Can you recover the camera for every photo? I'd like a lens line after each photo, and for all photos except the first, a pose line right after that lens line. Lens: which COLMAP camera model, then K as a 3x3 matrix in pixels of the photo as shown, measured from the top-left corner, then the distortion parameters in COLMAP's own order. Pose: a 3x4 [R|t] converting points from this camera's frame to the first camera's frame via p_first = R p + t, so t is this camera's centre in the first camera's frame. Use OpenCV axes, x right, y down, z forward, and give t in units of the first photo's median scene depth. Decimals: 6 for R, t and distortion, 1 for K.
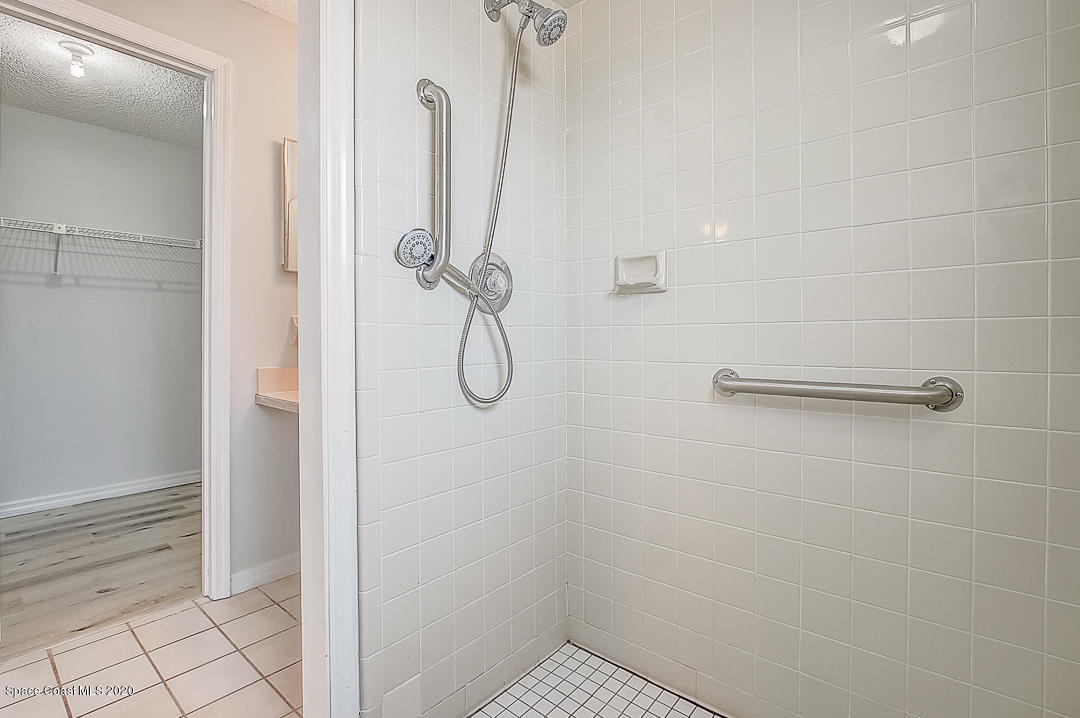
lens RADIAL K [[507.5, 0, 538.6], [0, 507.5, 341.2], [0, 0, 1]] dist [-0.011704, -0.000489]
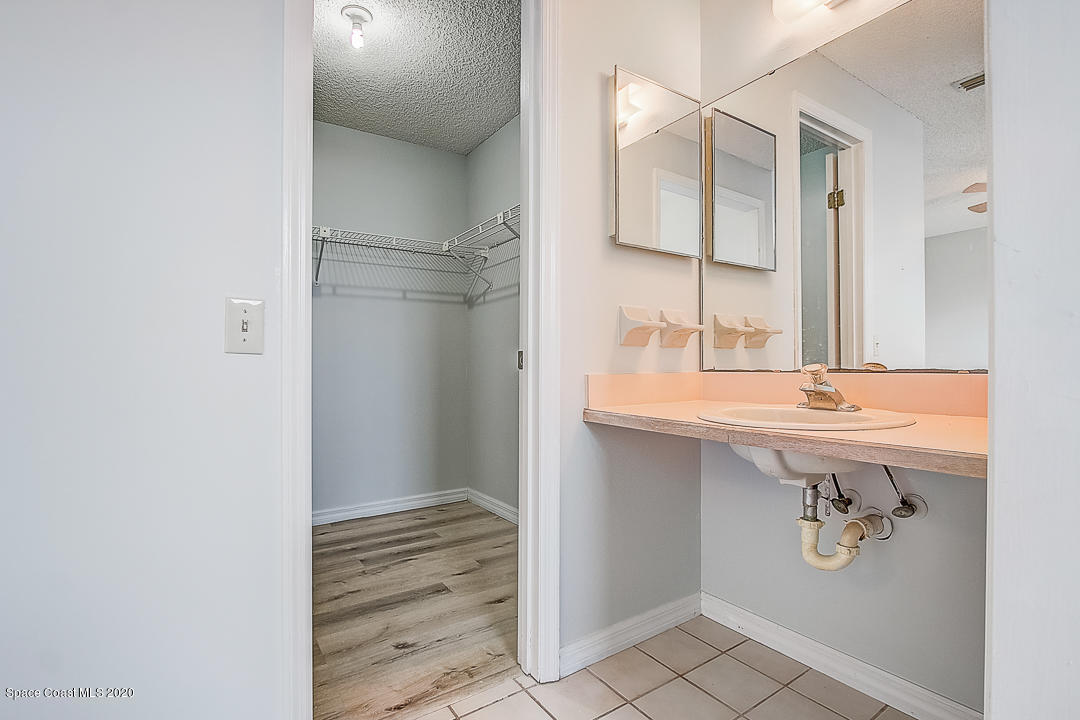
lens RADIAL K [[507.5, 0, 545.9], [0, 507.5, 363.7], [0, 0, 1]] dist [-0.011704, -0.000489]
pose [[0.964963, -0.002571, -0.262373, -0.329727], [0.000531, 0.999969, -0.007847, 0.035098], [0.262385, 0.007433, 0.964935, 0.206062]]
